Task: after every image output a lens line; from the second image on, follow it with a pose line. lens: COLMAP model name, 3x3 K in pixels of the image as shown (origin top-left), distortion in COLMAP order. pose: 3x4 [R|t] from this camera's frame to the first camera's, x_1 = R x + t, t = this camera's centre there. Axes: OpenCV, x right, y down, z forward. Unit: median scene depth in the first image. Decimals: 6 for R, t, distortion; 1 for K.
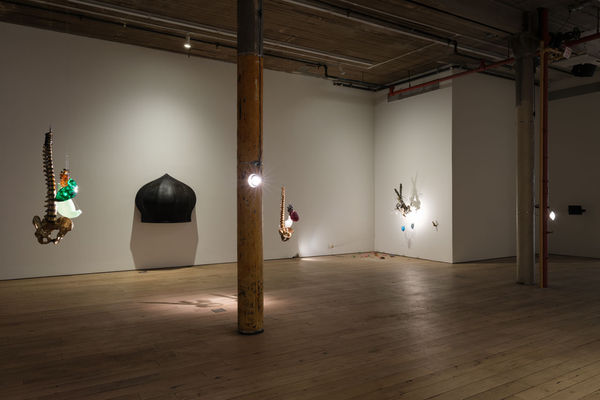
lens RADIAL K [[447.6, 0, 300.0], [0, 447.6, 200.0], [0, 0, 1]] dist [0.002990, 0.001016]
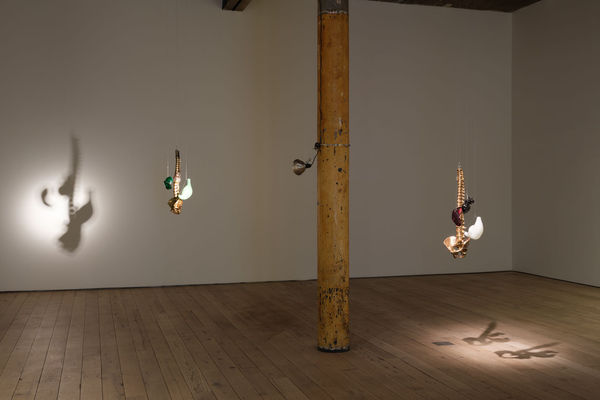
lens RADIAL K [[665.9, 0, 300.0], [0, 665.9, 200.0], [0, 0, 1]] dist [0.026567, 0.012373]
pose [[-0.256186, 0.010864, -0.966566, 0.587826], [-0.002324, 0.999927, 0.011855, 0.002180], [0.966625, 0.005283, -0.256142, 0.677098]]
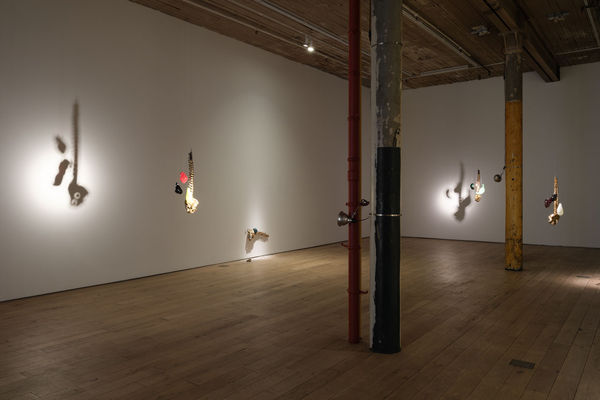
lens RADIAL K [[470.3, 0, 300.0], [0, 470.3, 200.0], [0, 0, 1]] dist [0.000522, 0.001204]
pose [[-0.926438, 0.006206, -0.376396, 0.679503], [-0.001093, 0.999816, 0.019176, 0.003387], [0.376446, 0.018177, -0.926260, 1.243890]]
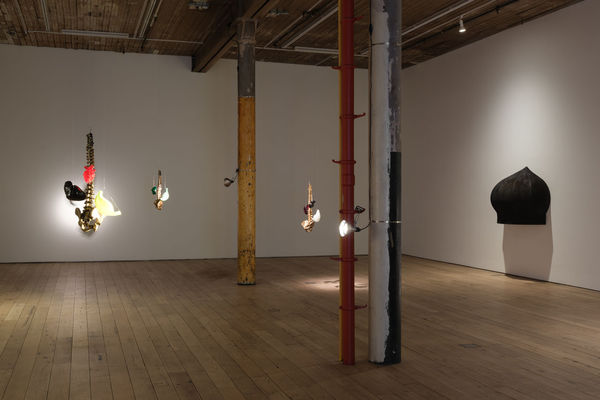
lens RADIAL K [[659.9, 0, 300.5], [0, 659.9, 222.9], [0, 0, 1]] dist [0.011726, -0.007640]
pose [[-0.236595, 0.033461, -0.971032, 1.059039], [-0.008159, 0.999303, 0.036423, 0.005516], [0.971574, 0.016540, -0.236157, 0.911434]]
